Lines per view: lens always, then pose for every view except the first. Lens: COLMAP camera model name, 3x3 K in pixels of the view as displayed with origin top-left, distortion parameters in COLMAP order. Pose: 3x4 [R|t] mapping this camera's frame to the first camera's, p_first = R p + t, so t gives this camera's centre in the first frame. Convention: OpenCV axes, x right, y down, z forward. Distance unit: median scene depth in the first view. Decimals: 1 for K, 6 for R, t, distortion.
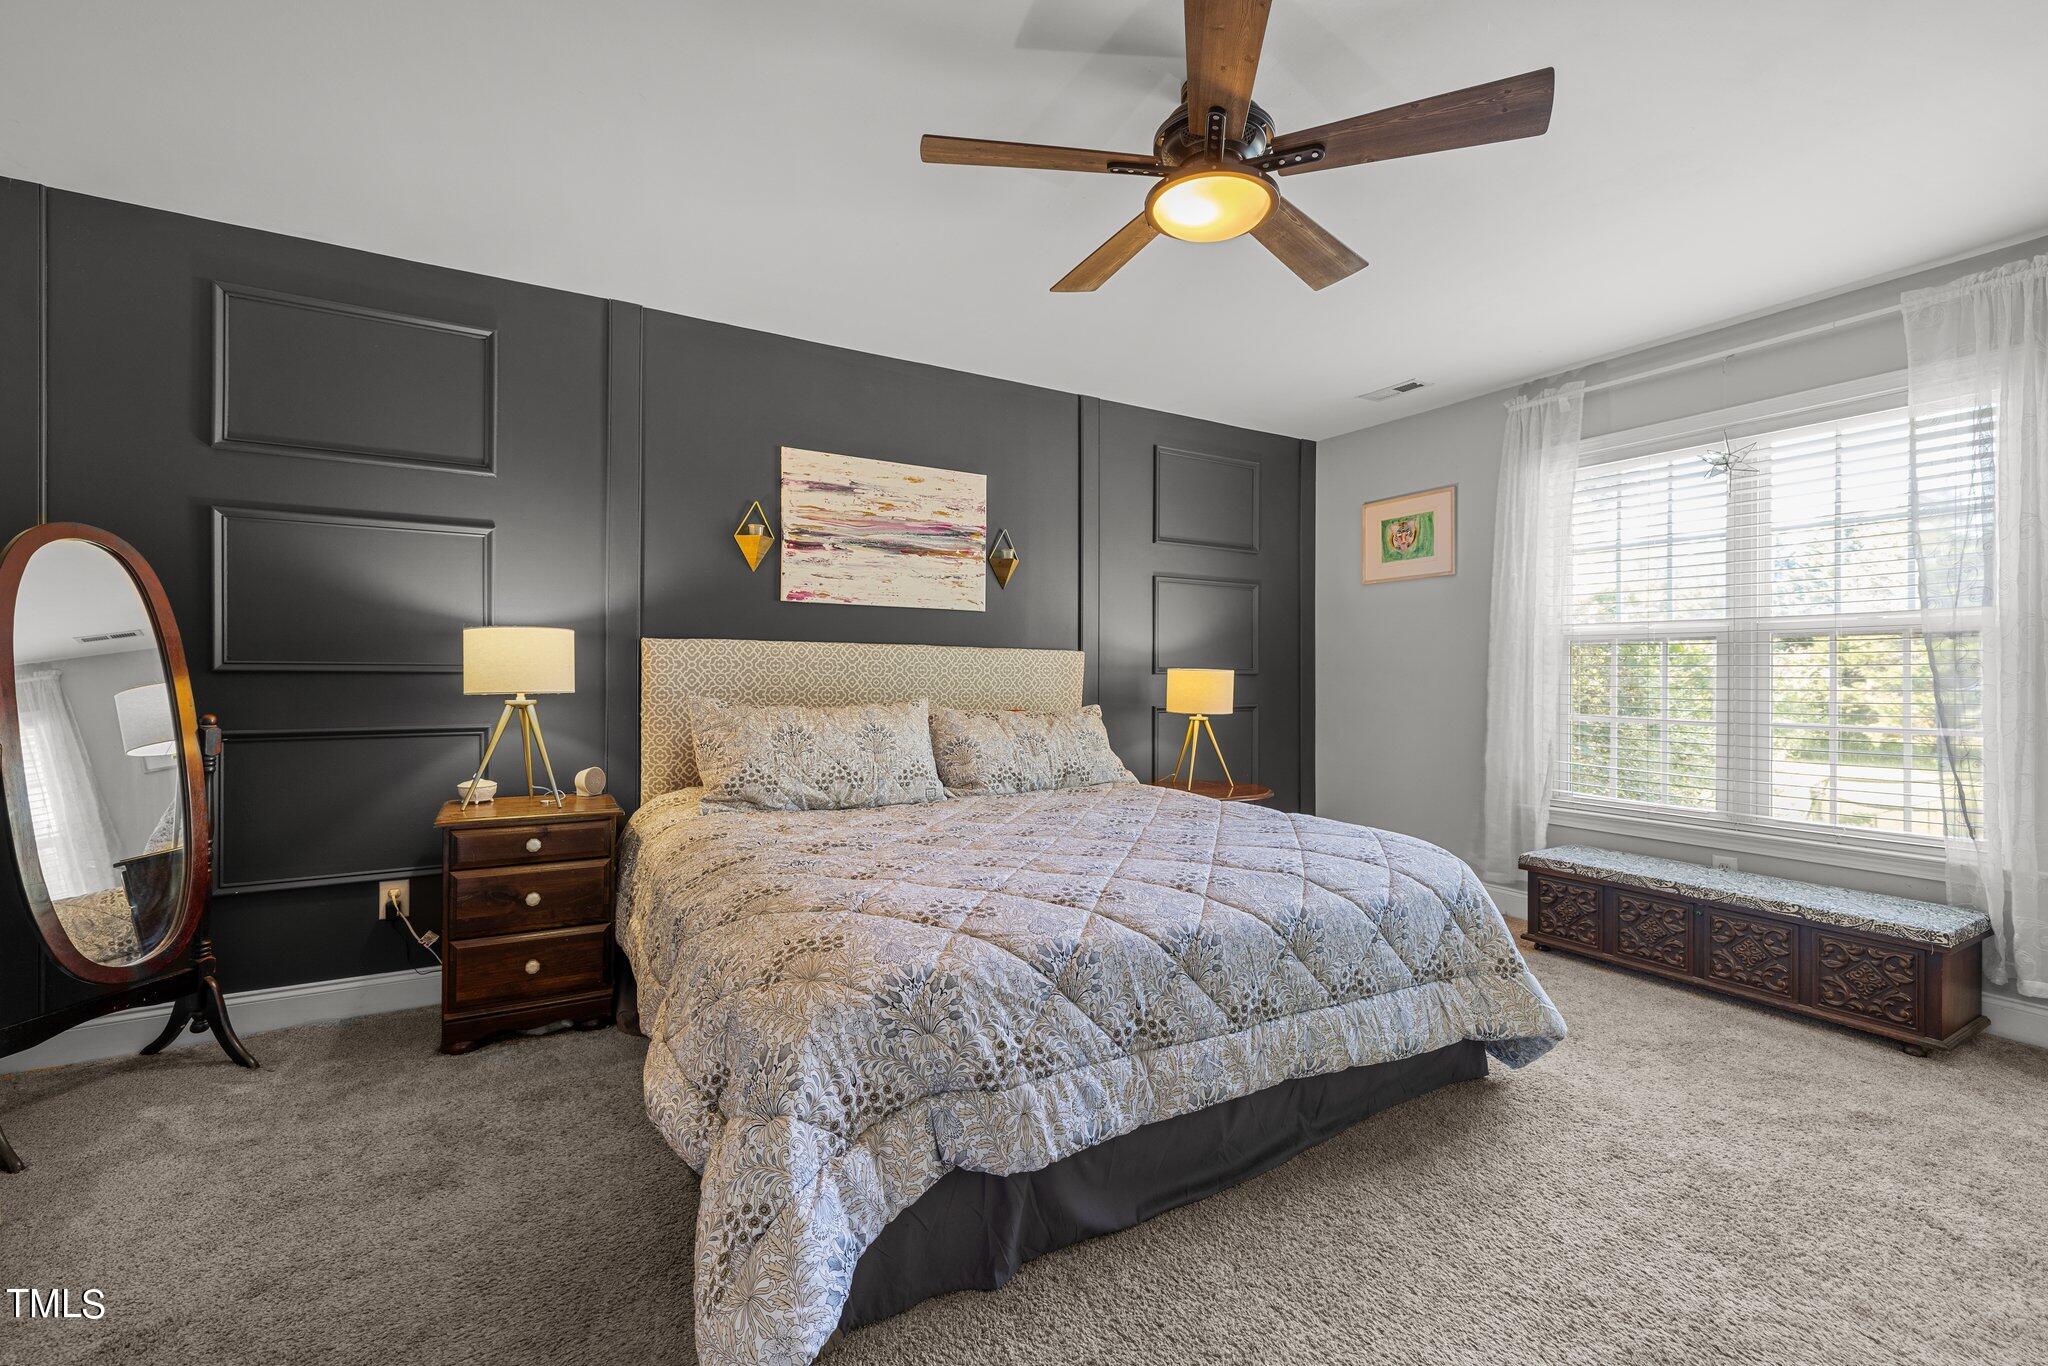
lens RADIAL K [[858.0, 0, 1018.3], [0, 858.0, 678.4], [0, 0, 1]] dist [0.000973, 0.000188]
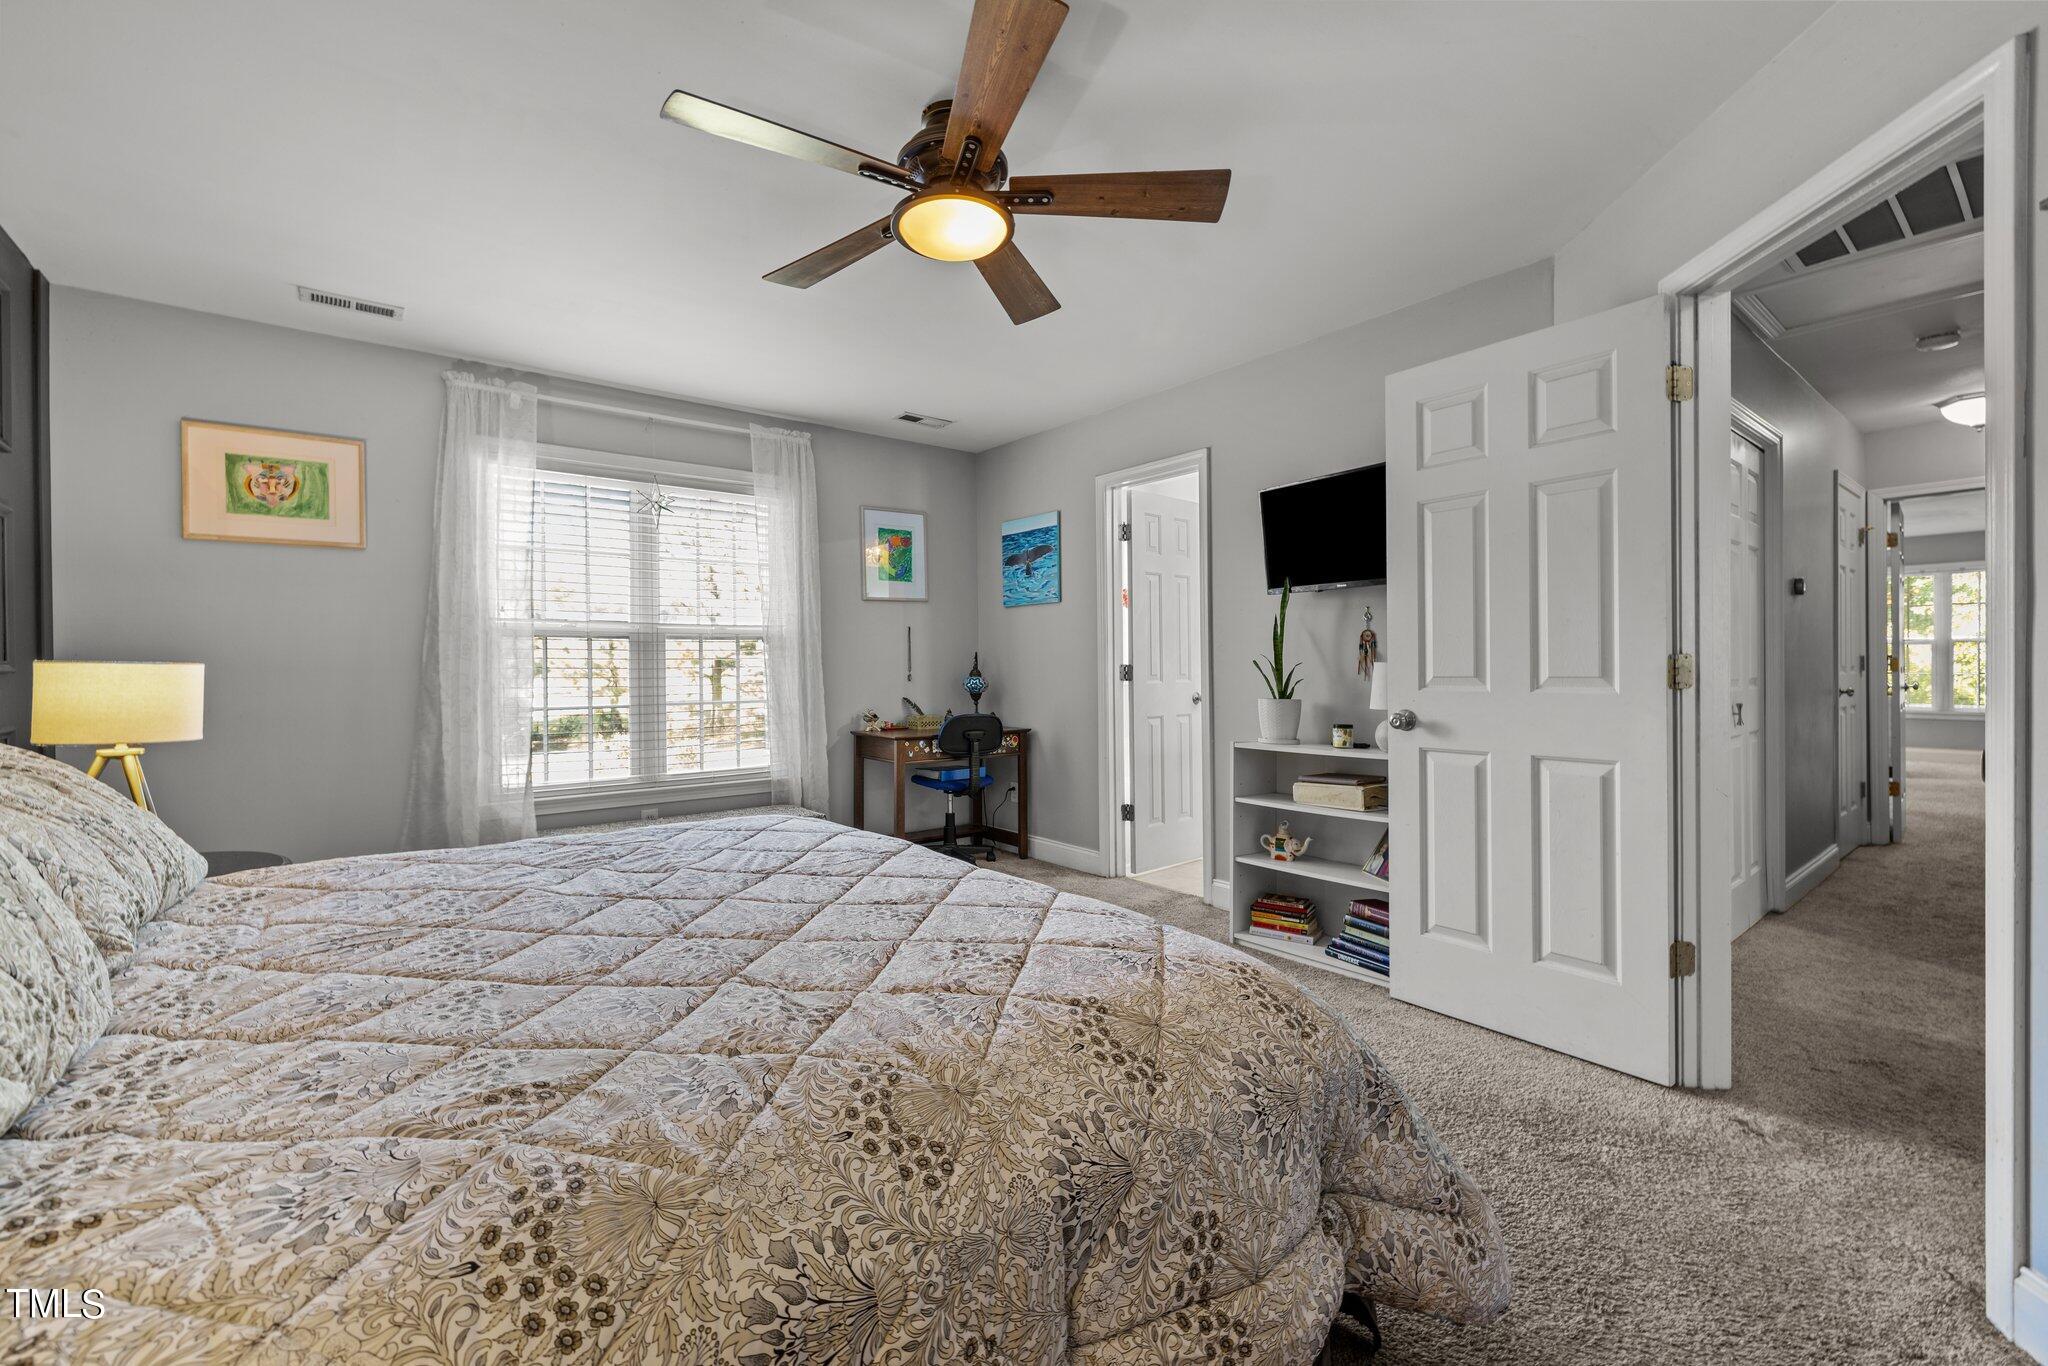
lens RADIAL K [[858.0, 0, 1019.4], [0, 858.0, 670.8], [0, 0, 1]] dist [0.000973, 0.000188]
pose [[-0.138413, -0.007988, 0.990342, -0.423439], [0.014403, 0.999845, 0.010078, -0.002953], [-0.990270, 0.015658, -0.138277, 0.523456]]
